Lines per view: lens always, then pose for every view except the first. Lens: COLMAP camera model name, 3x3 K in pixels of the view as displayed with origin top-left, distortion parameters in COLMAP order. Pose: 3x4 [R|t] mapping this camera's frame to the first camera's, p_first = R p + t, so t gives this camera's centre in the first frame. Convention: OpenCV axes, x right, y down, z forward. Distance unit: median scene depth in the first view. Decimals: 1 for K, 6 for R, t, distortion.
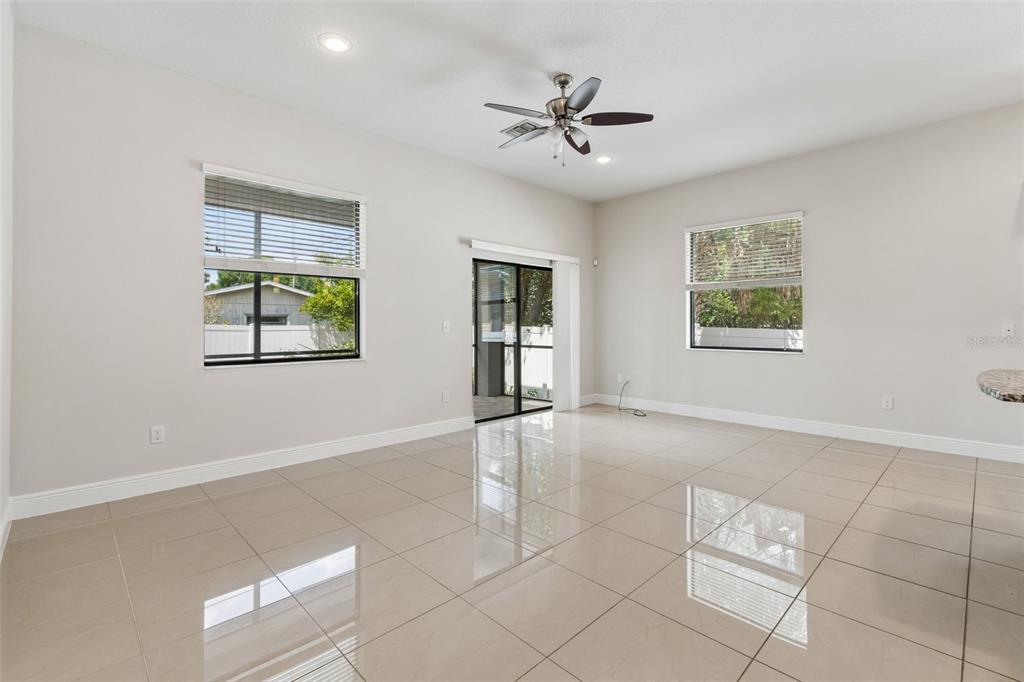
lens RADIAL K [[458.9, 0, 508.0], [0, 458.9, 324.5], [0, 0, 1]] dist [0.005391, 0.000855]
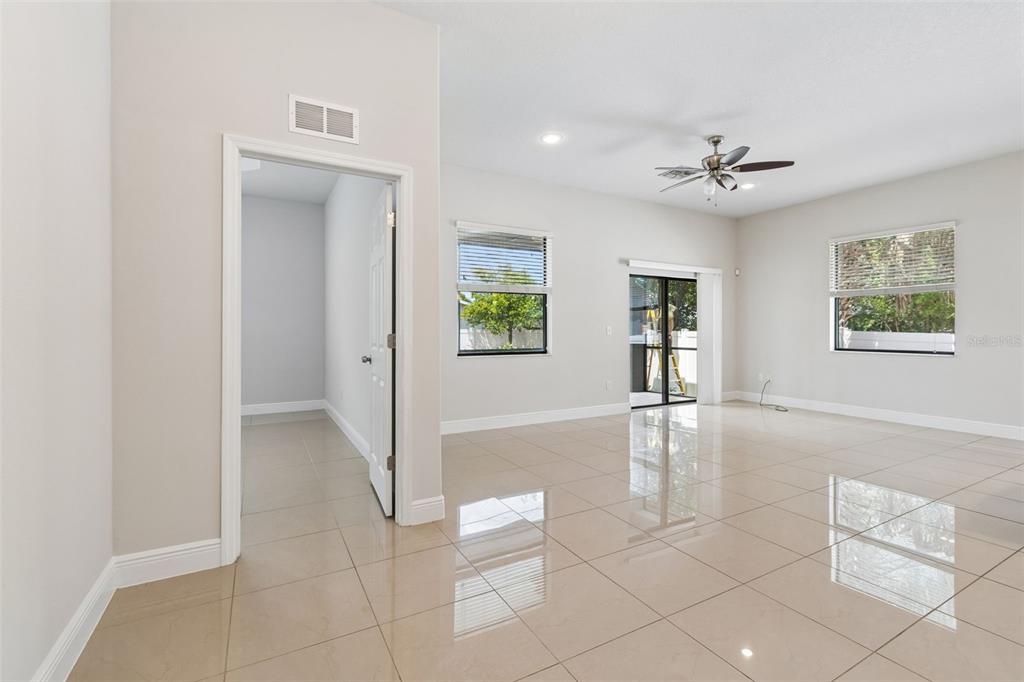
lens RADIAL K [[458.9, 0, 508.4], [0, 458.9, 332.6], [0, 0, 1]] dist [0.005391, 0.000855]
pose [[0.966514, 0.002429, -0.256603, -0.067312], [-0.000151, 0.999960, 0.008897, 0.000324], [0.256614, -0.008561, 0.966476, -0.245763]]
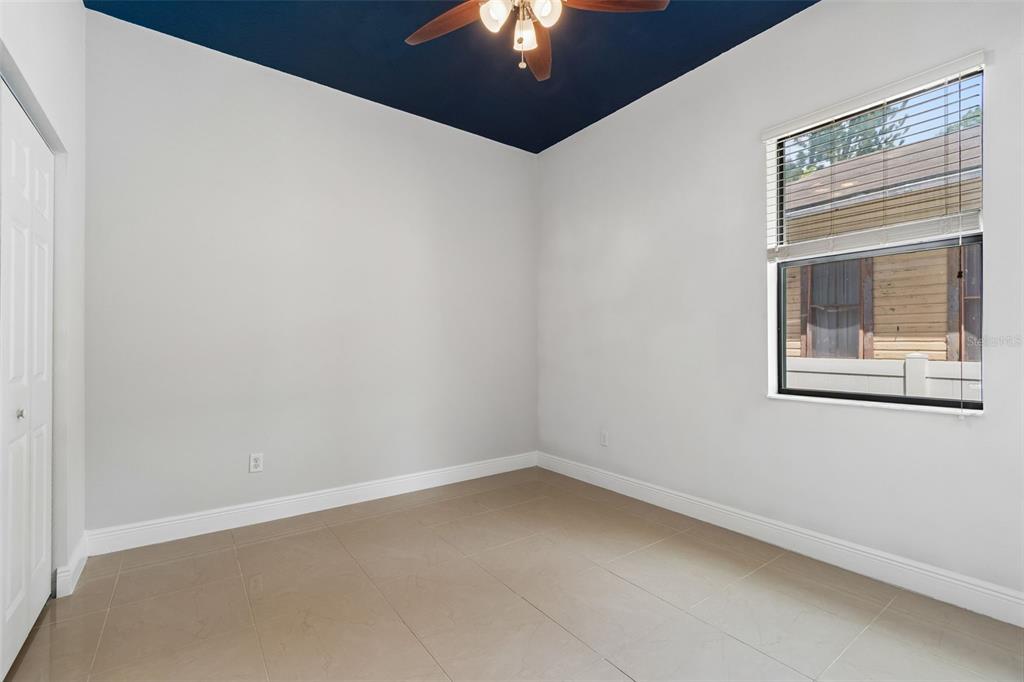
lens RADIAL K [[458.9, 0, 516.3], [0, 458.9, 350.1], [0, 0, 1]] dist [0.005391, 0.000855]
pose [[0.989221, -0.004369, -0.146364, 0.219012], [0.004197, 0.999990, -0.001485, 0.009373], [0.146369, 0.000855, 0.989230, 0.540803]]
